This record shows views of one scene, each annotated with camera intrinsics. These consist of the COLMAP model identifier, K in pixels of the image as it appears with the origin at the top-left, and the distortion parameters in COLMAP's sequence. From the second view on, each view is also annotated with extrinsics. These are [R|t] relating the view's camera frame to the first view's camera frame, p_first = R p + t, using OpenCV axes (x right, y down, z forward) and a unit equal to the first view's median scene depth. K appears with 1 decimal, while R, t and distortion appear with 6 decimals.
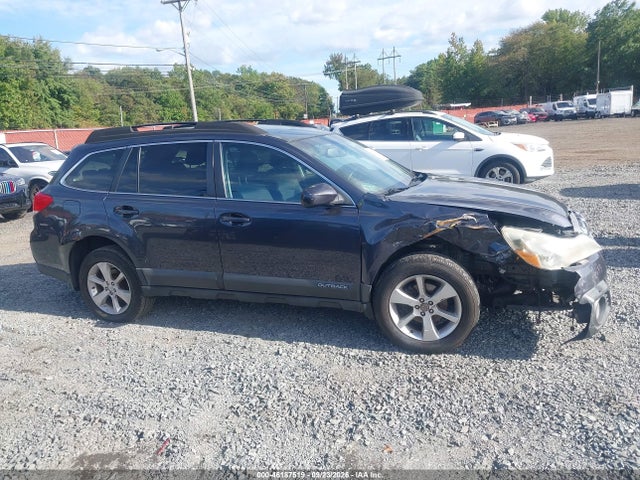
lens RADIAL K [[495.4, 0, 325.5], [0, 495.4, 237.7], [0, 0, 1]] dist [-0.001562, -0.000980]
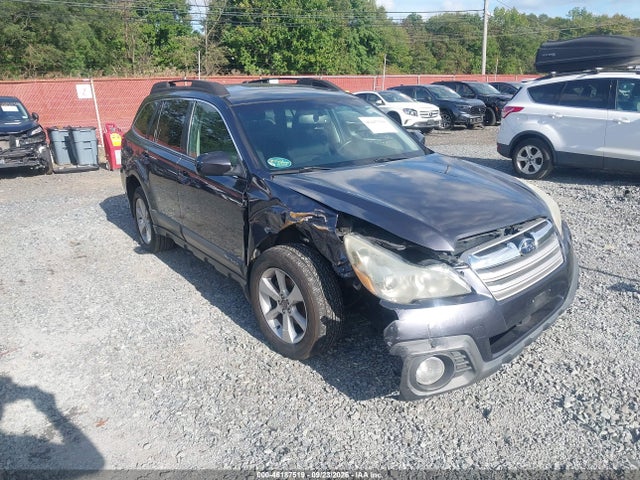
lens RADIAL K [[495.4, 0, 325.3], [0, 495.4, 239.1], [0, 0, 1]] dist [-0.001562, -0.000980]
pose [[0.839182, 0.202122, -0.504897, 0.225353], [-0.151789, 0.978528, 0.139441, -0.035941], [0.522239, -0.040379, 0.851842, 0.093203]]
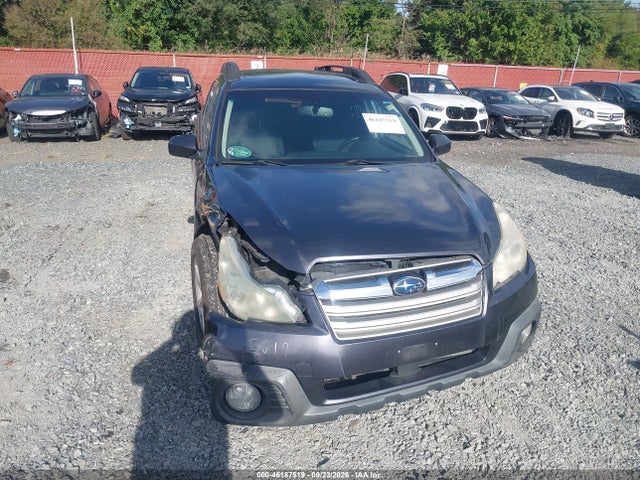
lens RADIAL K [[495.4, 0, 320.1], [0, 495.4, 239.9], [0, 0, 1]] dist [-0.001562, -0.000980]
pose [[0.577333, 0.342864, -0.741033, 0.270475], [-0.251613, 0.938104, 0.238016, -0.054502], [0.776773, 0.049039, 0.627868, 0.148979]]
